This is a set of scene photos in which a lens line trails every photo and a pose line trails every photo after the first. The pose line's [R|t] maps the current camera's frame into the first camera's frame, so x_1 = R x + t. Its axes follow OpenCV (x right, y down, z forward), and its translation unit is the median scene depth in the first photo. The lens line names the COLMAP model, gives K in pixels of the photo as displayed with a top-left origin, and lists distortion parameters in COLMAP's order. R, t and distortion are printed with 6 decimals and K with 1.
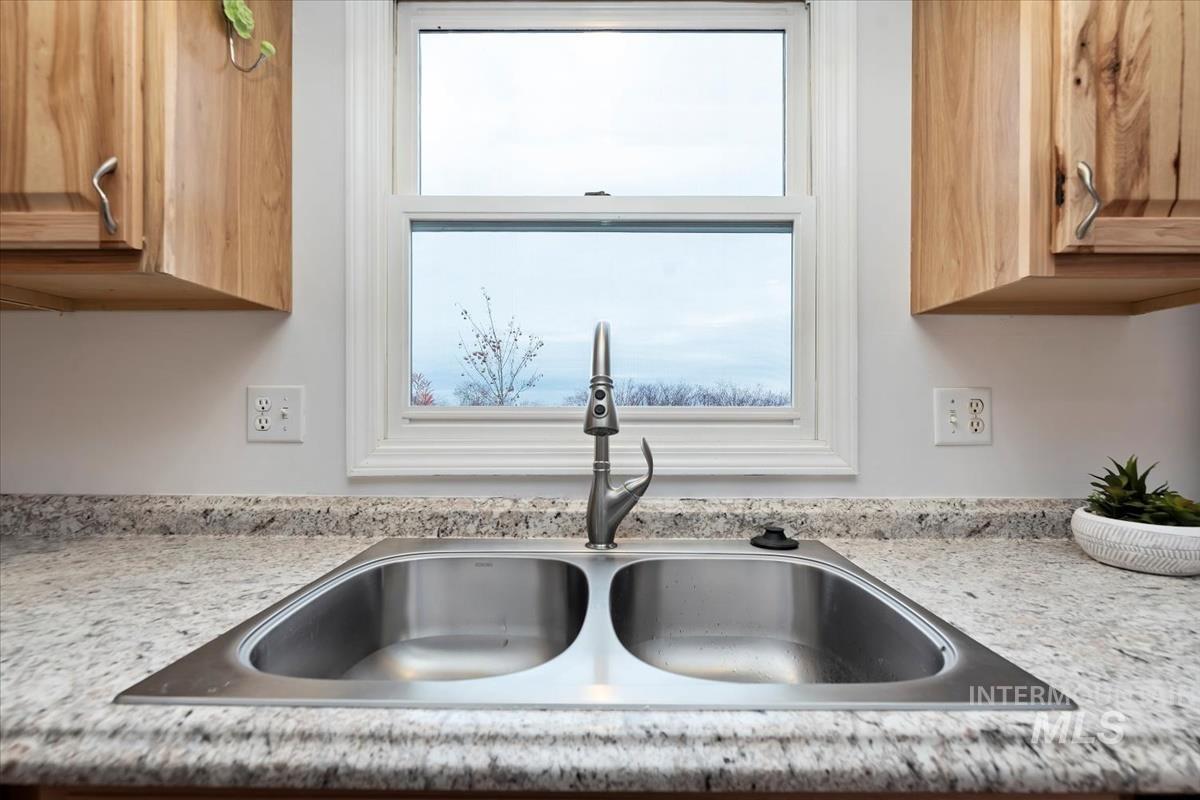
lens RADIAL K [[515.2, 0, 604.8], [0, 515.2, 416.2], [0, 0, 1]] dist [0.000418, 0.000024]
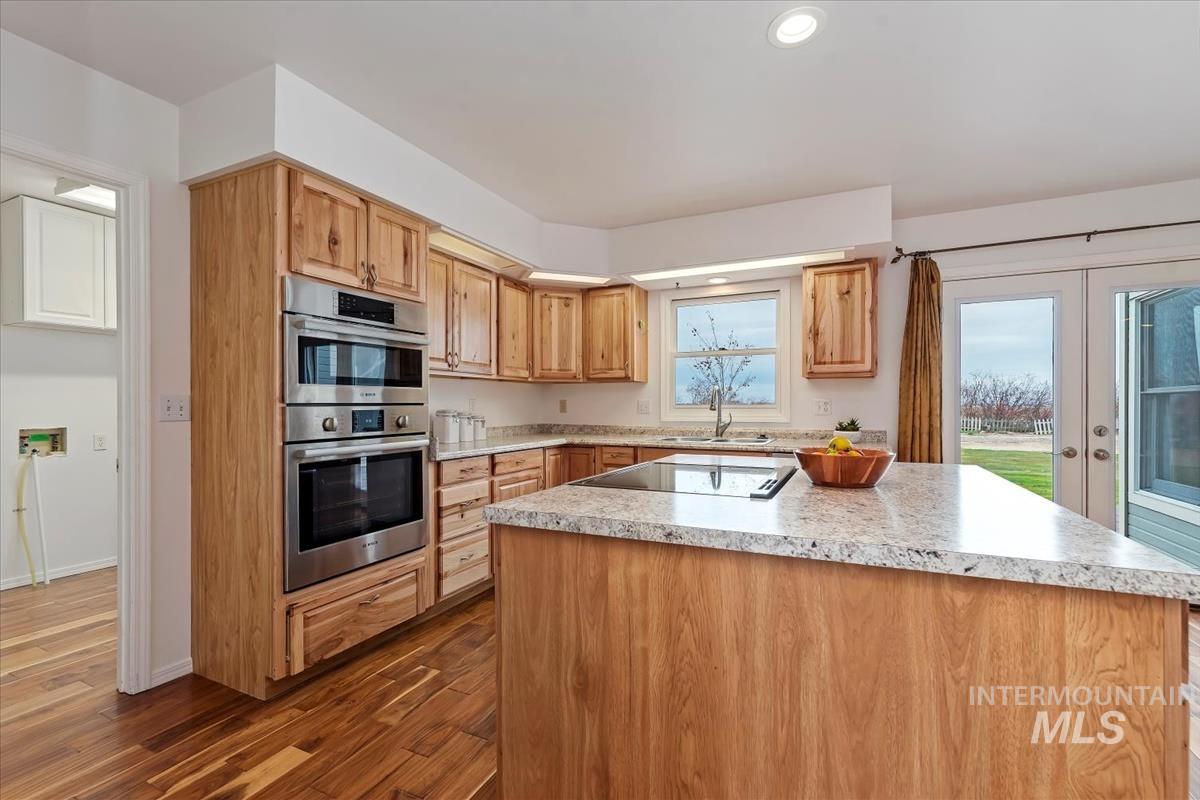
lens RADIAL K [[522.2, 0, 604.5], [0, 522.2, 406.0], [0, 0, 1]] dist [-0.000022, -0.000025]
pose [[0.904121, -0.001883, -0.427271, 0.513989], [-0.002532, 0.999949, -0.009764, 0.018299], [0.427268, 0.009910, 0.904071, -1.724049]]
